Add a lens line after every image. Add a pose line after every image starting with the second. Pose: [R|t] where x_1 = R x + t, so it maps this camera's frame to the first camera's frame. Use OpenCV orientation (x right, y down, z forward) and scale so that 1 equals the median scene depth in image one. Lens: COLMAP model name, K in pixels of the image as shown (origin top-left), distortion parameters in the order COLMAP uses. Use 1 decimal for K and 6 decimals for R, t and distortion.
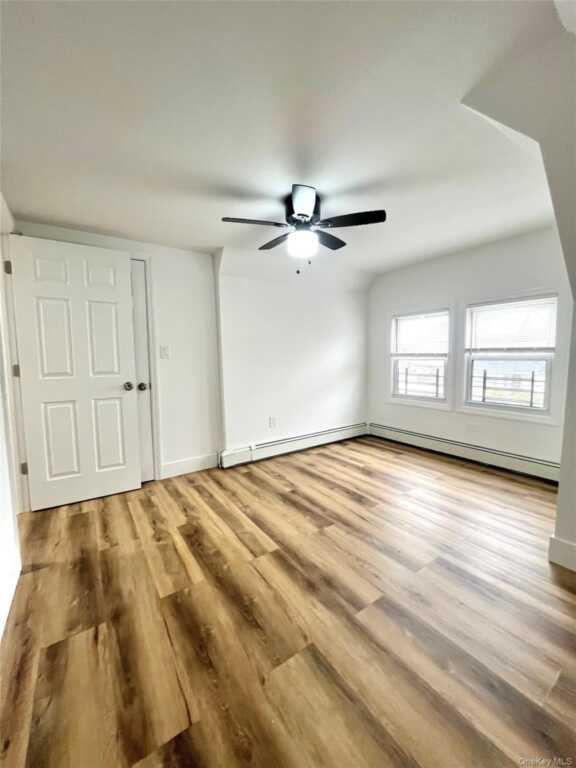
lens RADIAL K [[309.9, 0, 288.0], [0, 309.9, 384.0], [0, 0, 1]] dist [-0.001874, -0.000022]
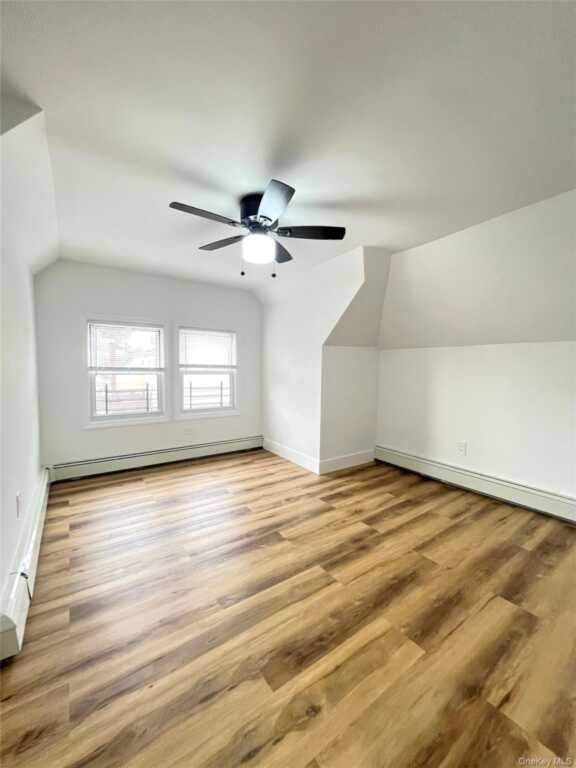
lens RADIAL K [[305.9, 0, 288.6], [0, 305.9, 393.0], [0, 0, 1]] dist [0.000436, 0.000056]
pose [[-0.022434, -0.068878, 0.997373, -0.793249], [0.081599, 0.994169, 0.070492, -0.077872], [-0.996413, 0.082966, -0.016683, 0.878106]]
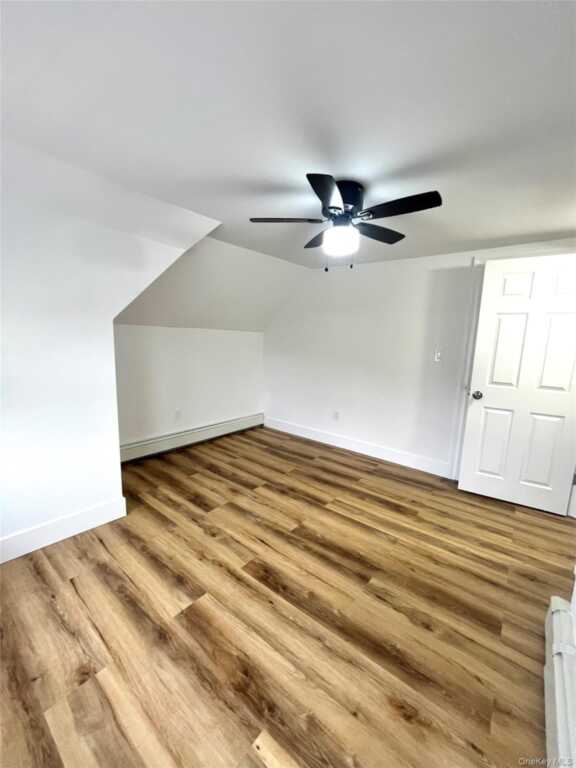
lens RADIAL K [[309.9, 0, 288.0], [0, 309.9, 384.0], [0, 0, 1]] dist [-0.001874, -0.000022]
pose [[-0.953295, 0.022052, -0.301234, 0.420357], [-0.052430, 0.970109, 0.236939, -0.235496], [0.297455, 0.241666, -0.923644, 1.692552]]
